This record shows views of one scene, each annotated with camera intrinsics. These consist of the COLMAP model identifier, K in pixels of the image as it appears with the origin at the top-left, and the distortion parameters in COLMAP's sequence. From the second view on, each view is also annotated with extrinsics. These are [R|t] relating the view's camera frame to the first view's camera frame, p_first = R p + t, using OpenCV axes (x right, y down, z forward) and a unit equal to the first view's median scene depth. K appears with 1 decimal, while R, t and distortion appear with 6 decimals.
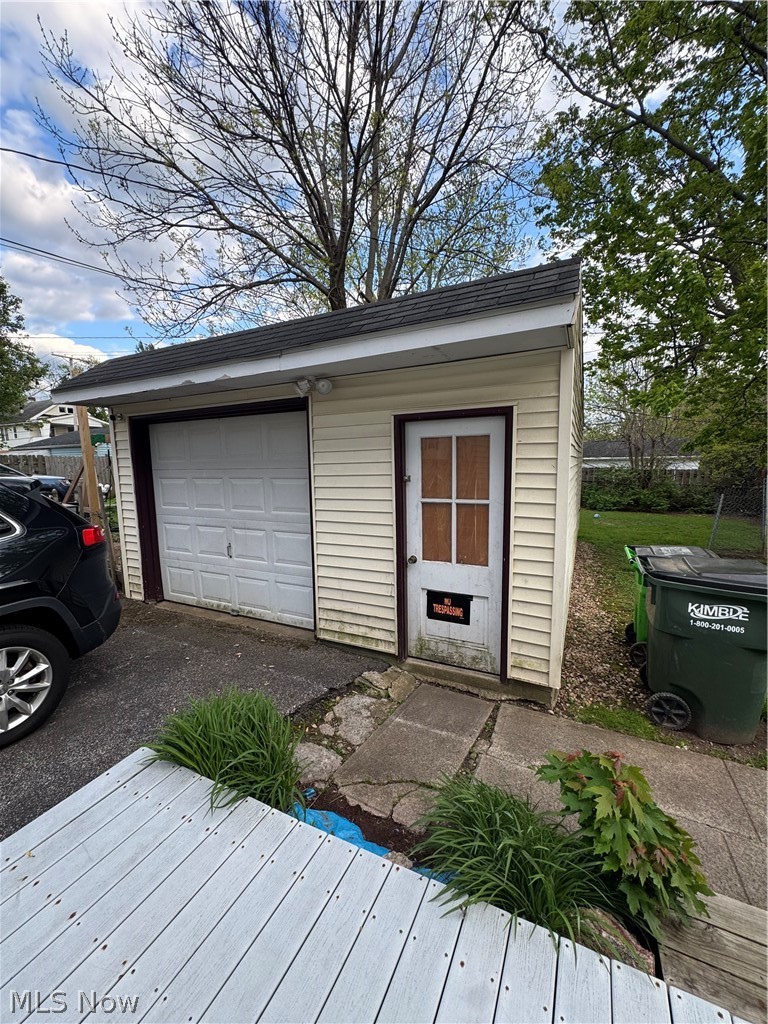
lens RADIAL K [[411.1, 0, 384.4], [0, 411.1, 510.5], [0, 0, 1]] dist [-0.000844, -0.000026]
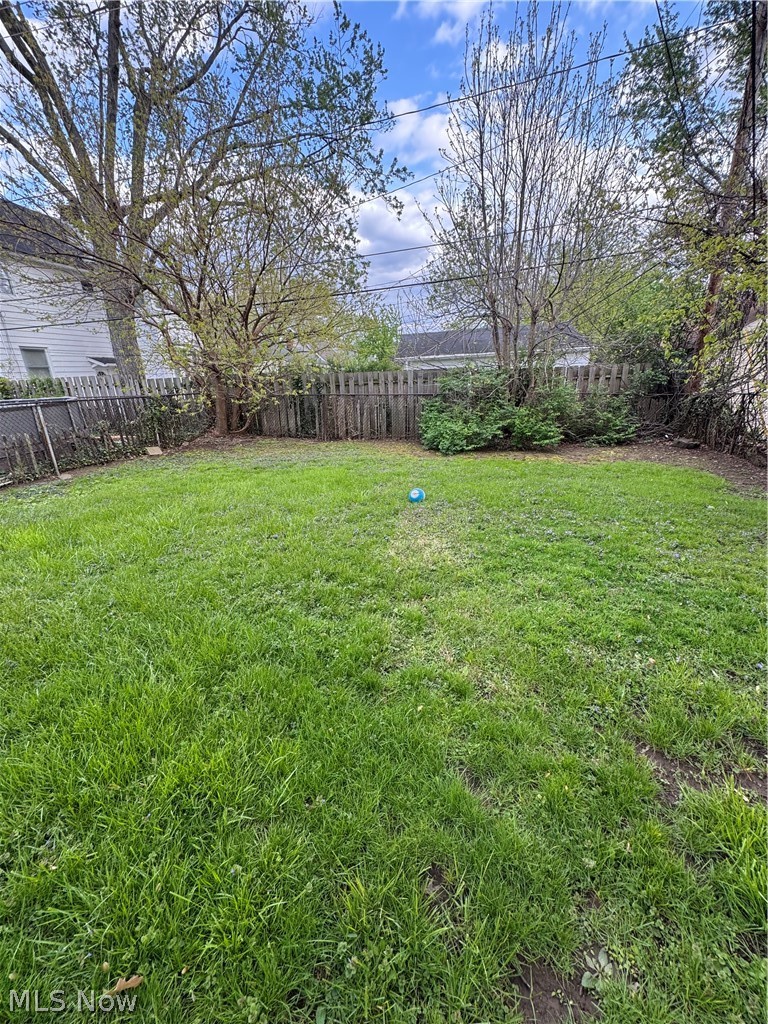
lens RADIAL K [[411.1, 0, 382.7], [0, 411.1, 509.2], [0, 0, 1]] dist [-0.000844, -0.000026]
pose [[0.958686, -0.118489, 0.258614, 0.315462], [0.065794, 0.976829, 0.203657, -0.042630], [-0.276753, -0.178228, 0.944268, 0.534938]]
